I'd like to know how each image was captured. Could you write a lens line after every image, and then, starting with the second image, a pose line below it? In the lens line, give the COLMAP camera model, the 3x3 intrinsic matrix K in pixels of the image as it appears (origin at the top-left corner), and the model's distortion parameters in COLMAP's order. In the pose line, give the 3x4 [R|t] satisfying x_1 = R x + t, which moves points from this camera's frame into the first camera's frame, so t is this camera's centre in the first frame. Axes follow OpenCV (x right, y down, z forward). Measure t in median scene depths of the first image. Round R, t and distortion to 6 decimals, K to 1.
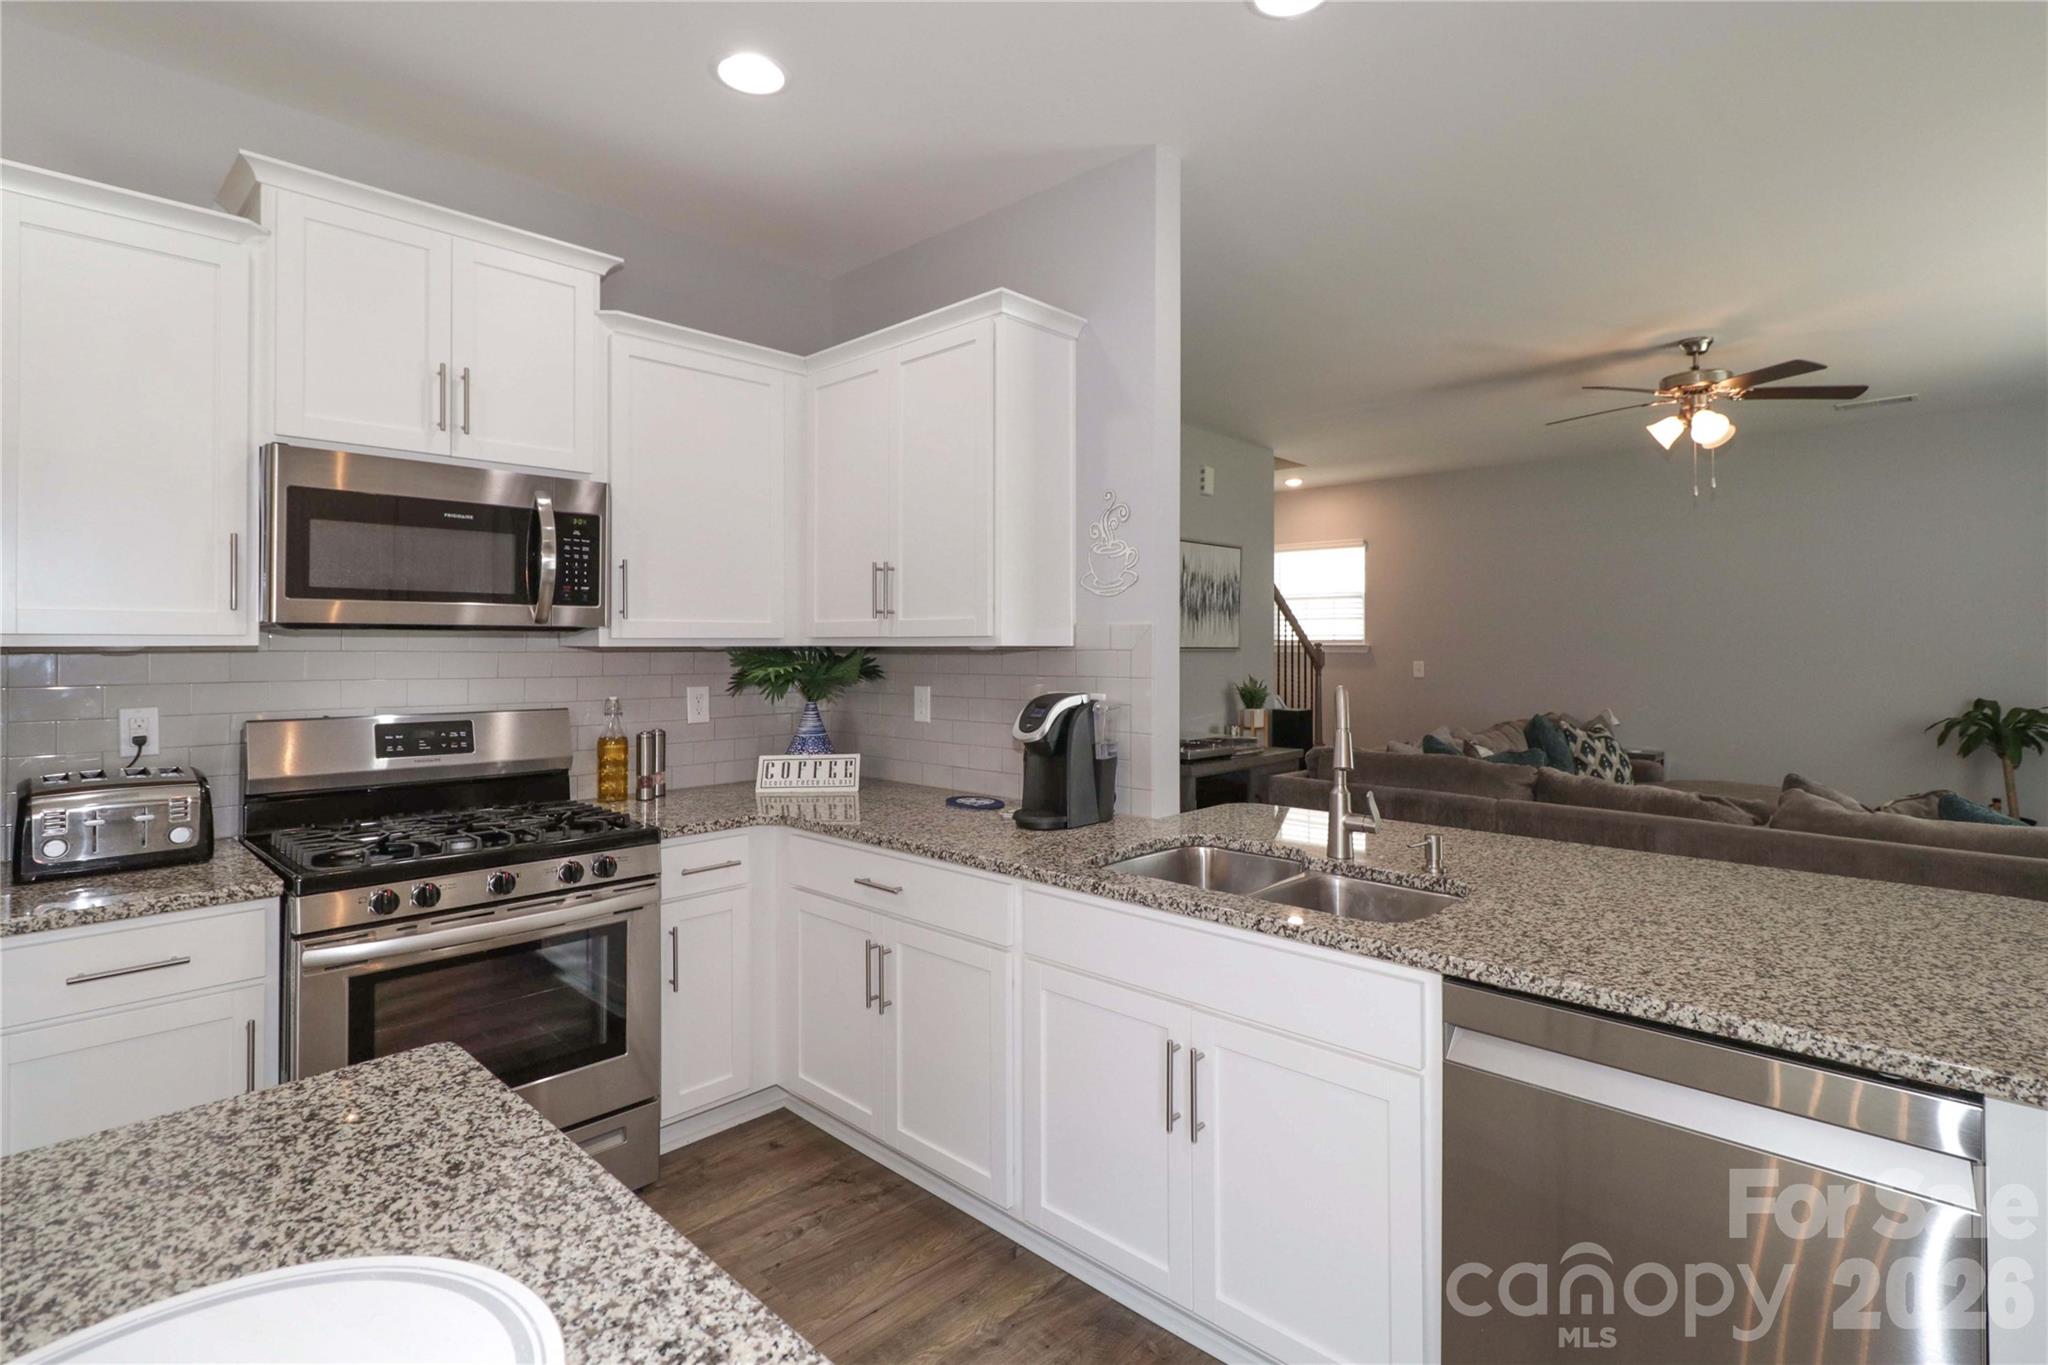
lens RADIAL K [[985.2, 0, 1054.4], [0, 985.2, 621.5], [0, 0, 1]] dist [-0.000064, -0.000316]
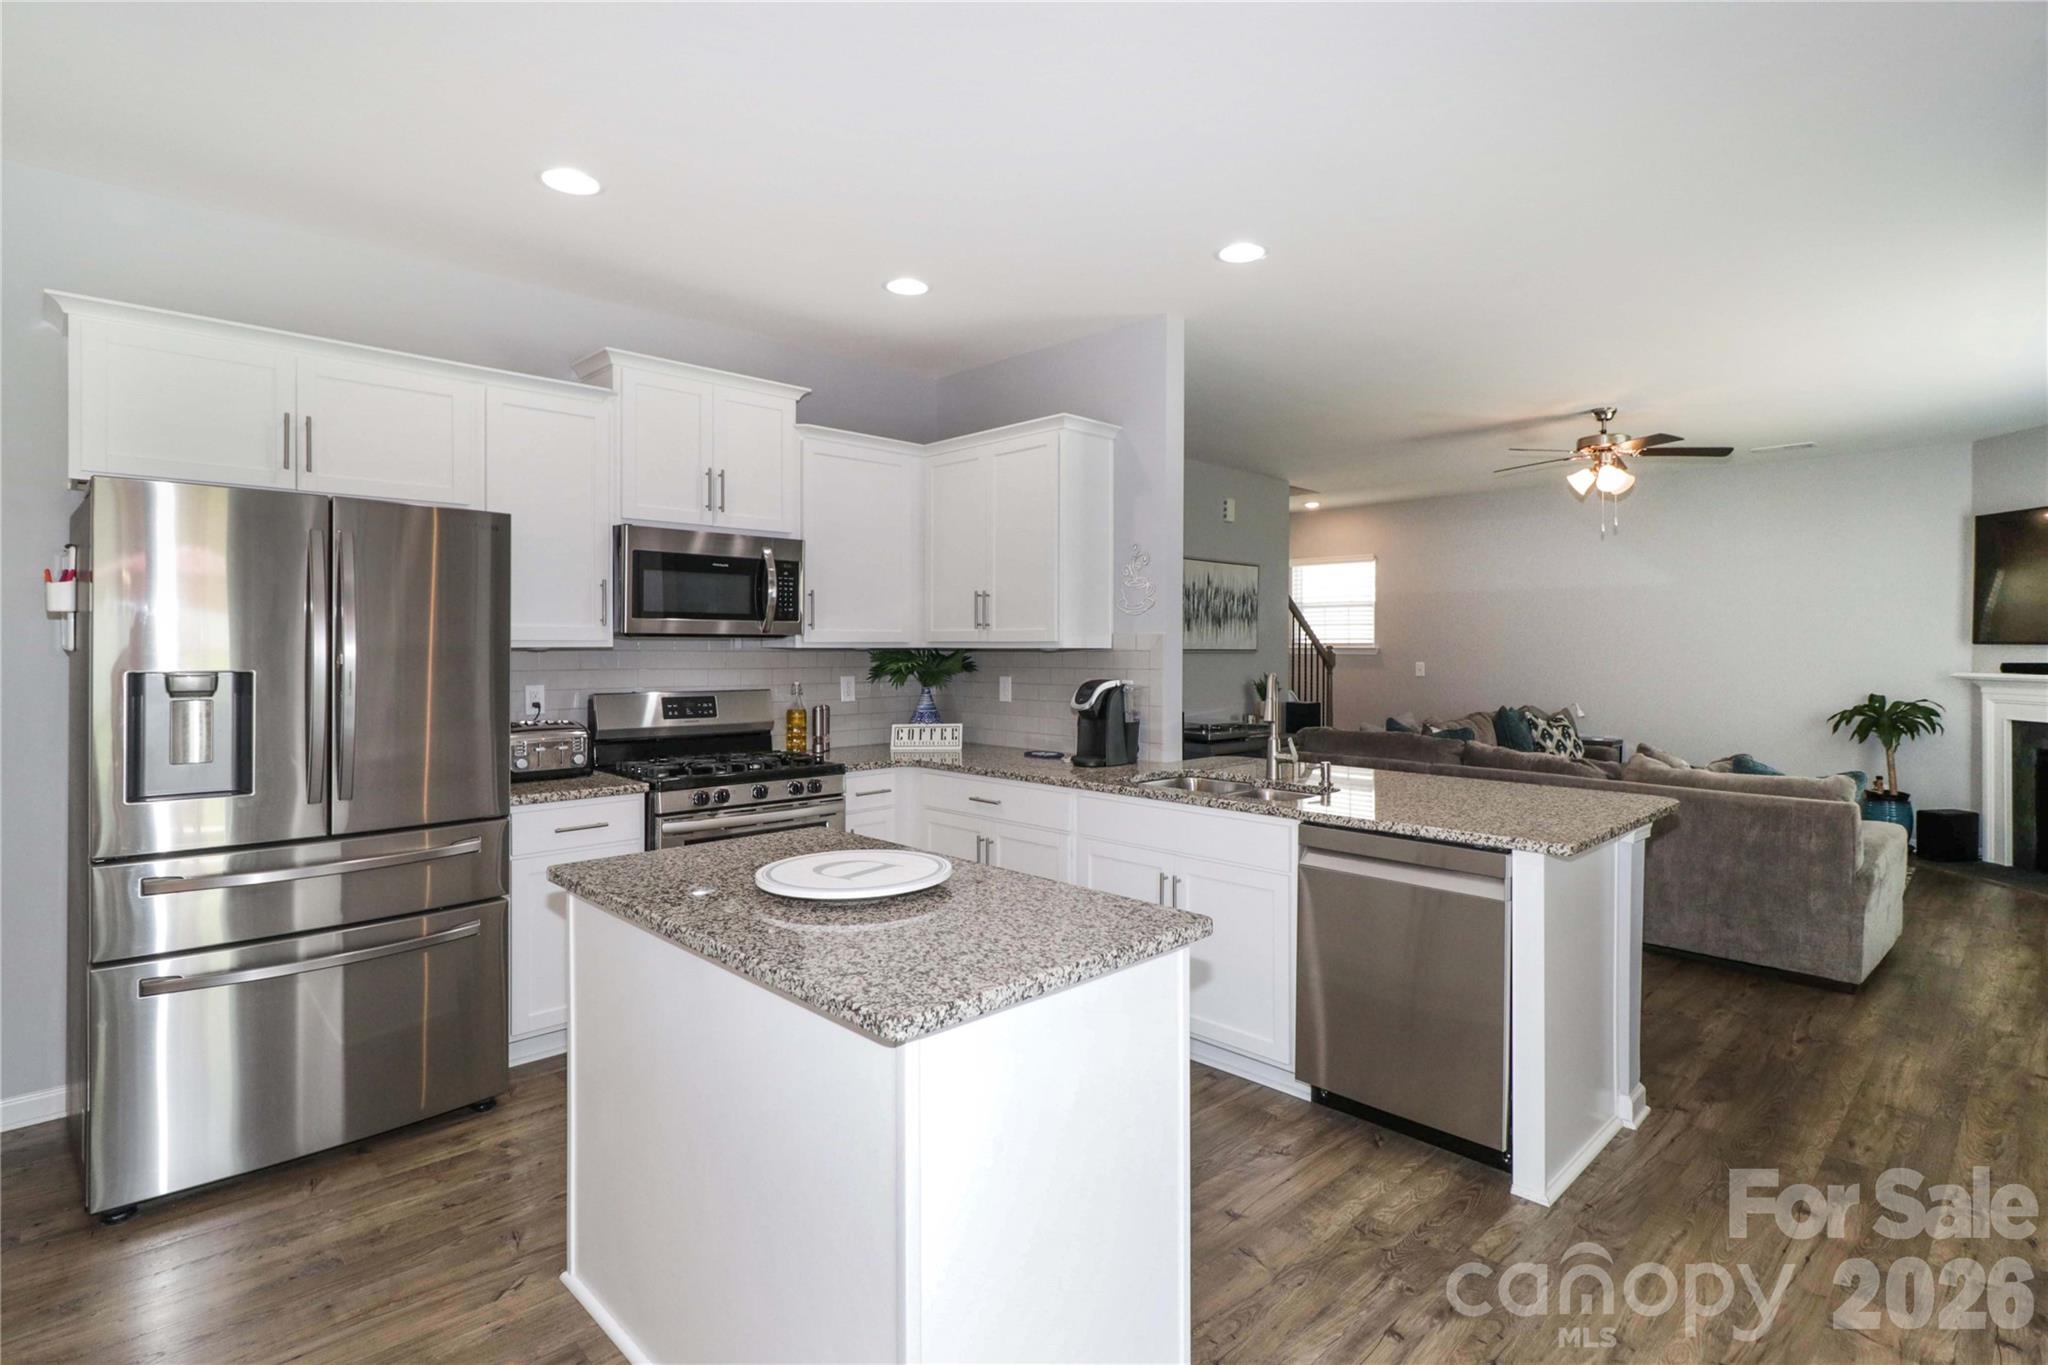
lens RADIAL K [[1005.1, 0, 1068.3], [0, 1005.1, 638.4], [0, 0, 1]] dist [-0.001940, -0.000097]
pose [[0.999364, 0.002602, -0.035559, 0.007776], [-0.002029, 0.999868, 0.016146, -0.013511], [0.035596, -0.016063, 0.999237, -0.483352]]
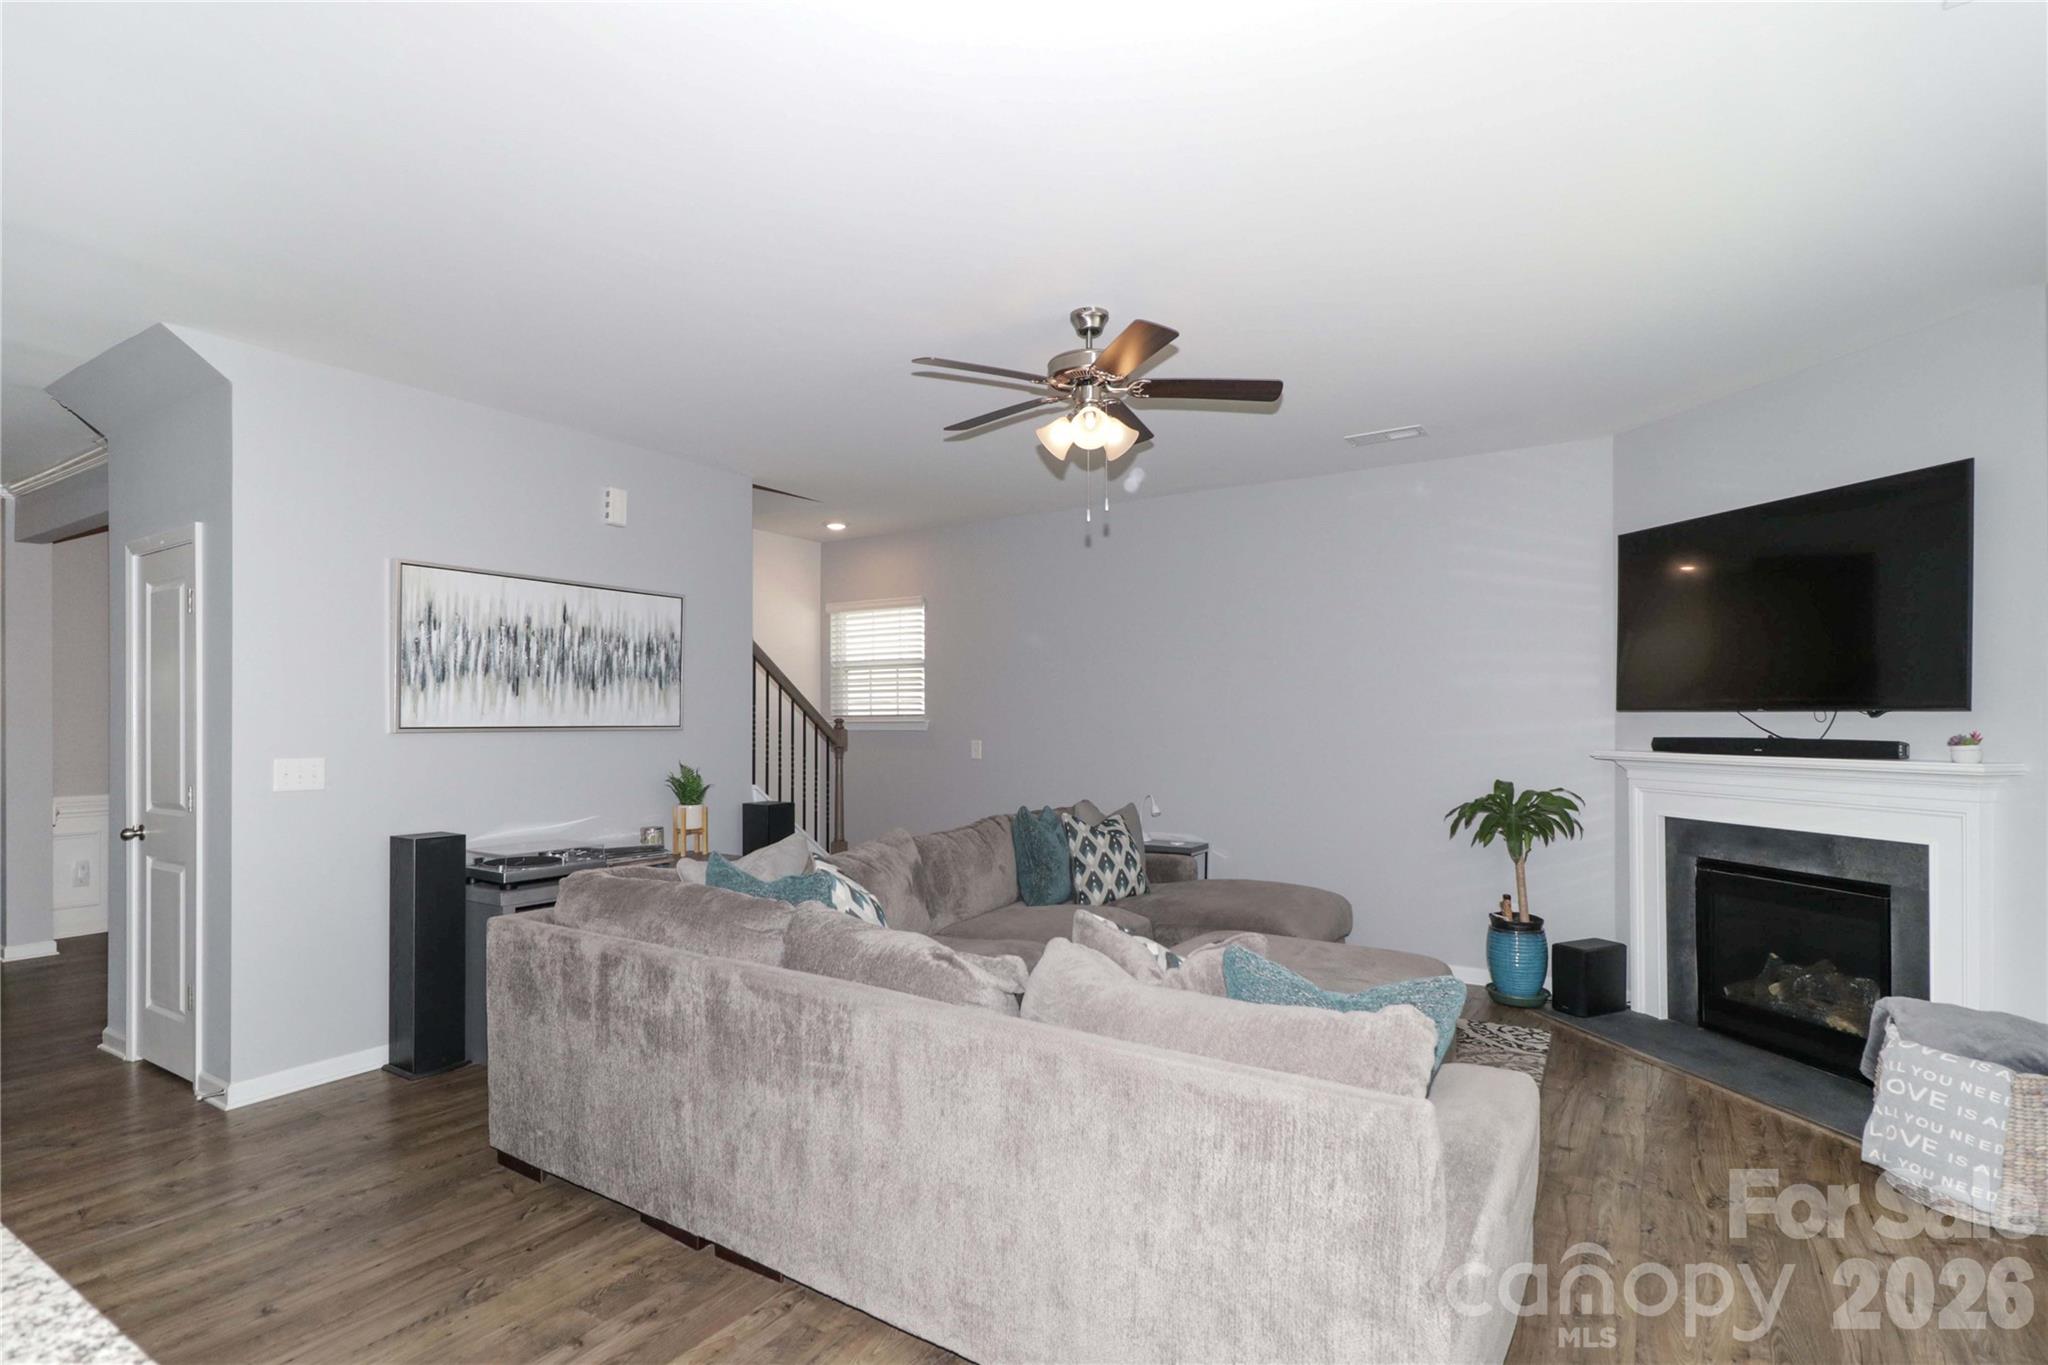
lens RADIAL K [[1003.7, 0, 1025.6], [0, 1003.7, 711.4], [0, 0, 1]] dist [0.000915, -0.000103]
pose [[0.982528, -0.001960, 0.186107, 0.677883], [-0.000649, 0.999902, 0.013958, 0.008572], [-0.186116, -0.013835, 0.982430, 0.376263]]
